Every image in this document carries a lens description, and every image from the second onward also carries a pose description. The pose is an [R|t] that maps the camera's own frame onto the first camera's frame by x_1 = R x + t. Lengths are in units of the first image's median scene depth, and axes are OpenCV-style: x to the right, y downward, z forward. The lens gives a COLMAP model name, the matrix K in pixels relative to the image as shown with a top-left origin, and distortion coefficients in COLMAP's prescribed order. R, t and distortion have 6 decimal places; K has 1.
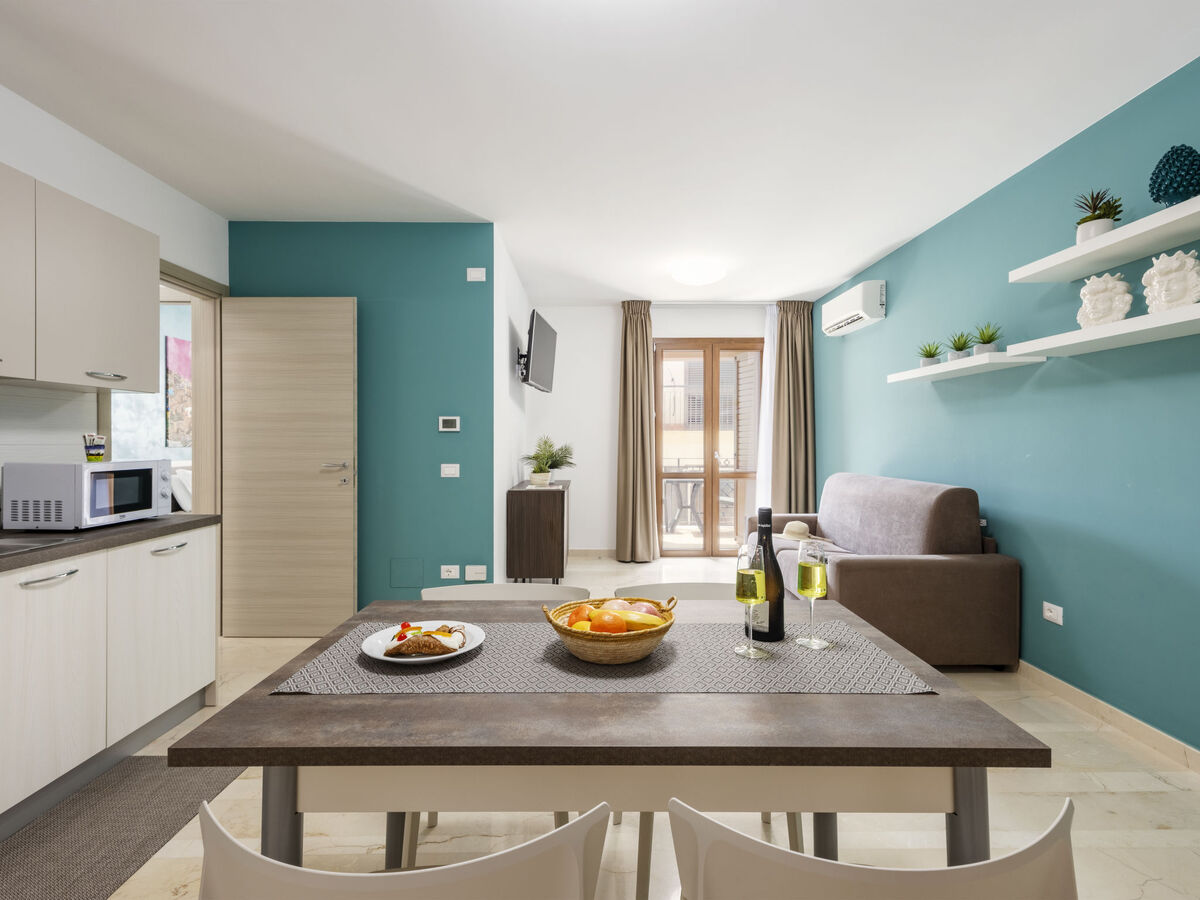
lens RADIAL K [[596.3, 0, 598.1], [0, 596.3, 440.3], [0, 0, 1]] dist [0.013089, -0.000508]
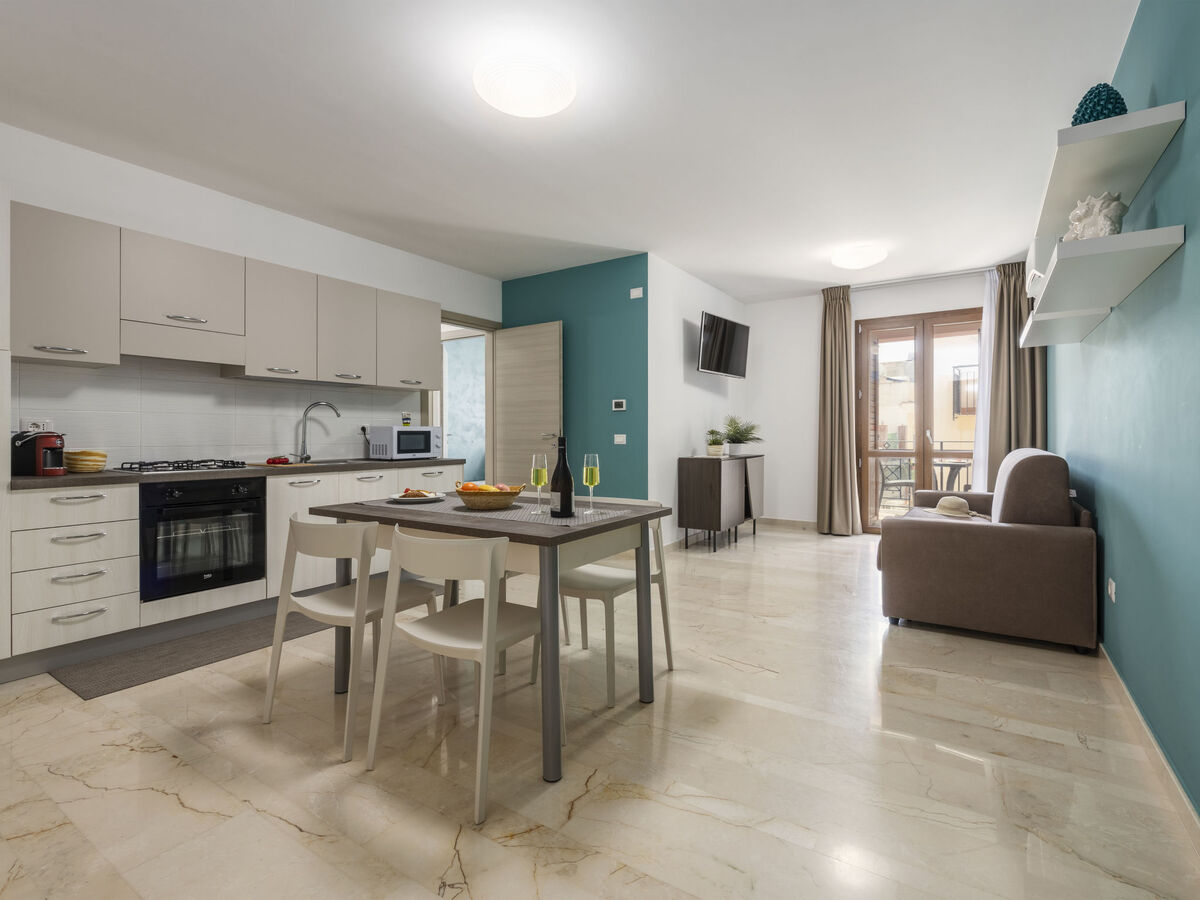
lens RADIAL K [[582.0, 0, 609.0], [0, 582.0, 428.9], [0, 0, 1]] dist [0.002948, 0.000150]
pose [[0.829913, -0.007168, -0.557847, 0.475307], [0.002585, 0.999956, -0.009002, 0.038987], [0.557887, 0.006029, 0.829895, -0.118143]]
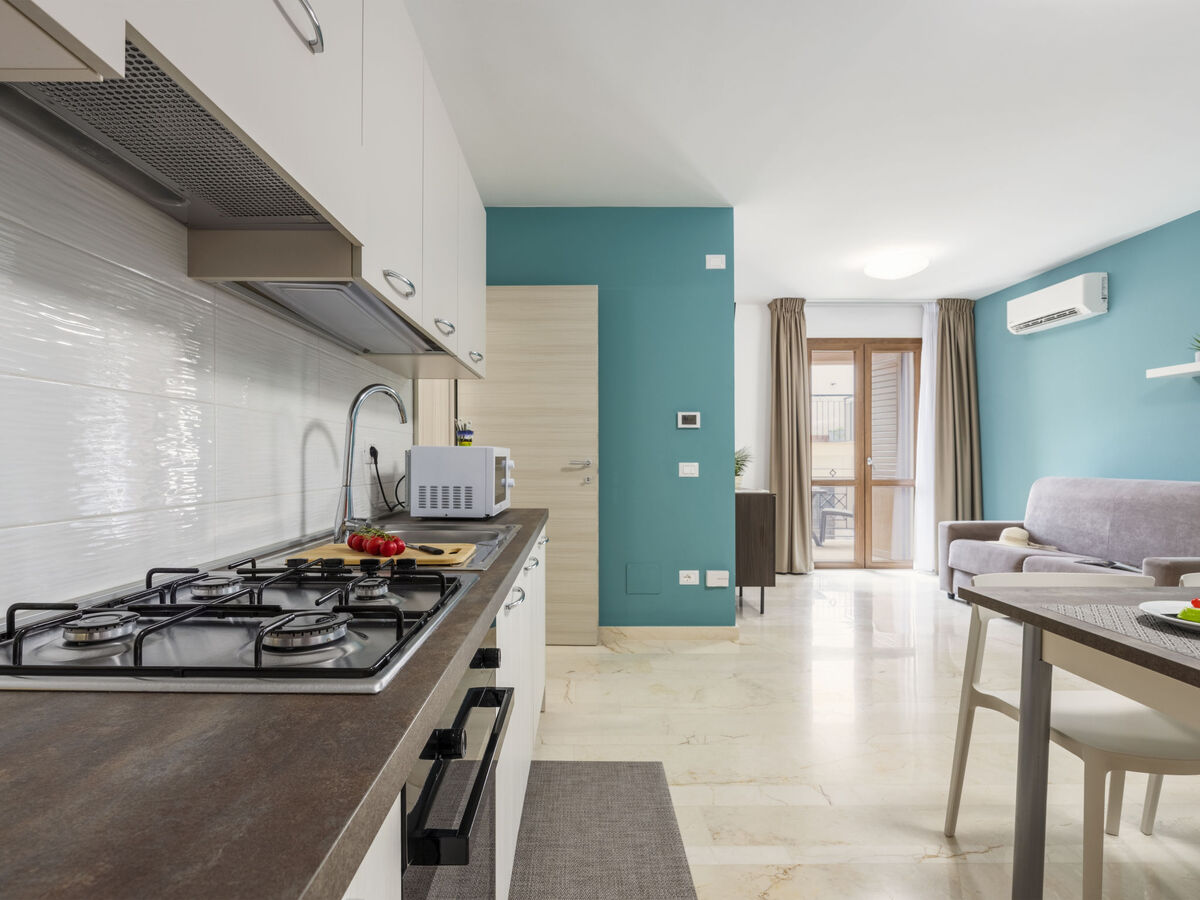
lens RADIAL K [[617.7, 0, 572.4], [0, 617.7, 454.7], [0, 0, 1]] dist [-0.005509, 0.000013]
pose [[0.999945, 0.002186, -0.010282, -0.422993], [-0.002238, 0.999985, -0.005071, 0.032444], [0.010271, 0.005094, 0.999934, 0.024918]]
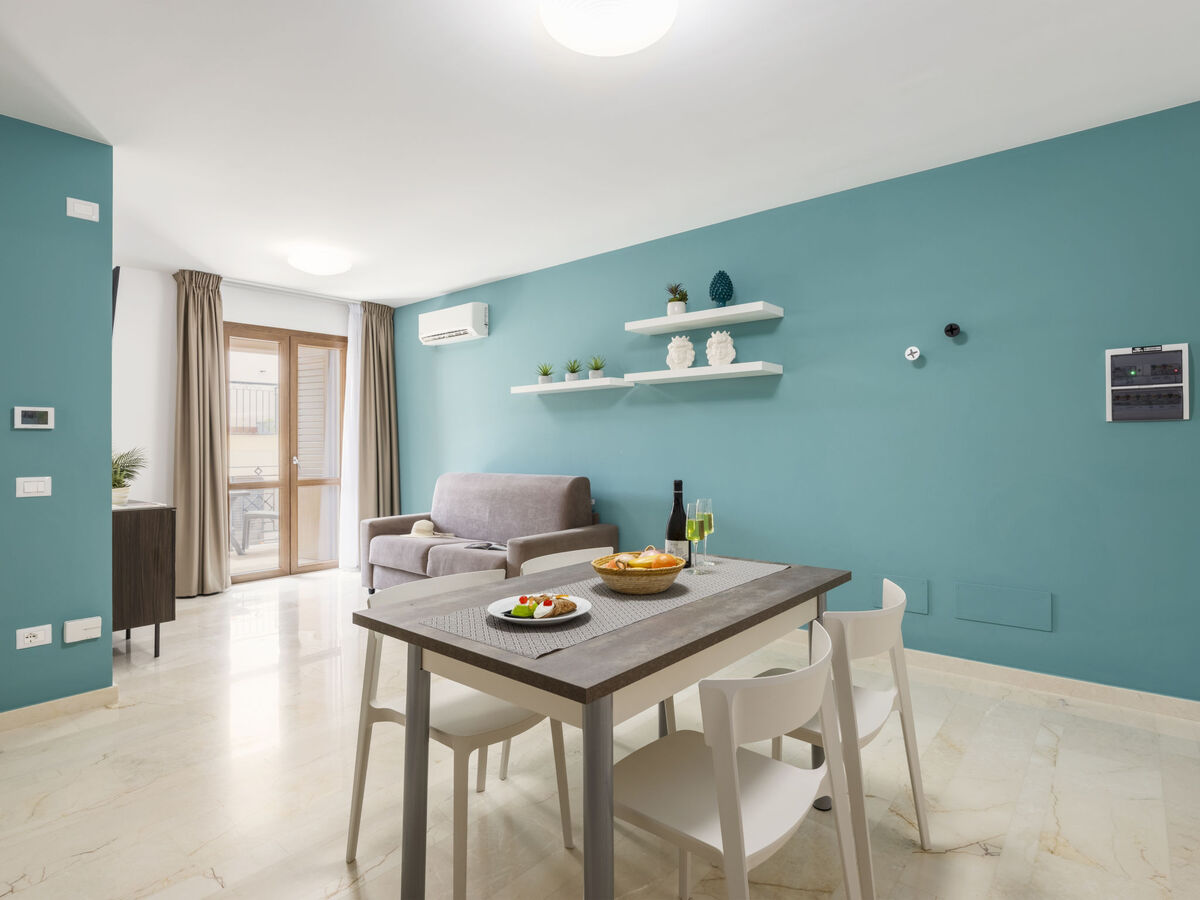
lens RADIAL K [[645.8, 0, 600.7], [0, 645.8, 433.5], [0, 0, 1]] dist [-0.004769, -0.000378]
pose [[0.648048, 0.009027, 0.761546, -0.389387], [0.007576, 0.999804, -0.018298, 0.008495], [-0.761562, 0.017628, 0.647853, 0.035809]]
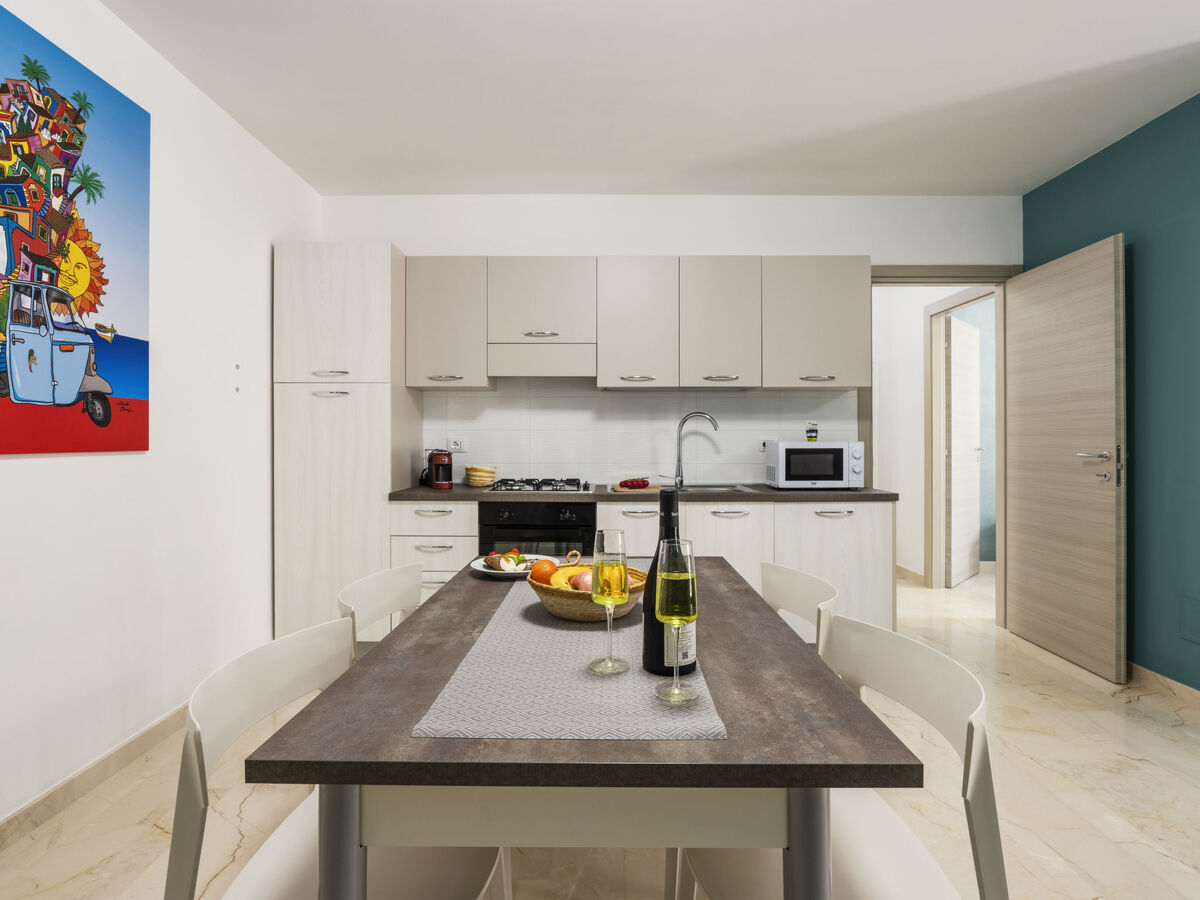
lens RADIAL K [[621.0, 0, 602.2], [0, 621.0, 446.1], [0, 0, 1]] dist [-0.010538, 0.000403]
pose [[-0.011772, 0.010575, -0.999875, 0.367359], [0.000825, 0.999944, 0.010566, 0.018645], [0.999930, -0.000701, -0.011780, 0.348007]]
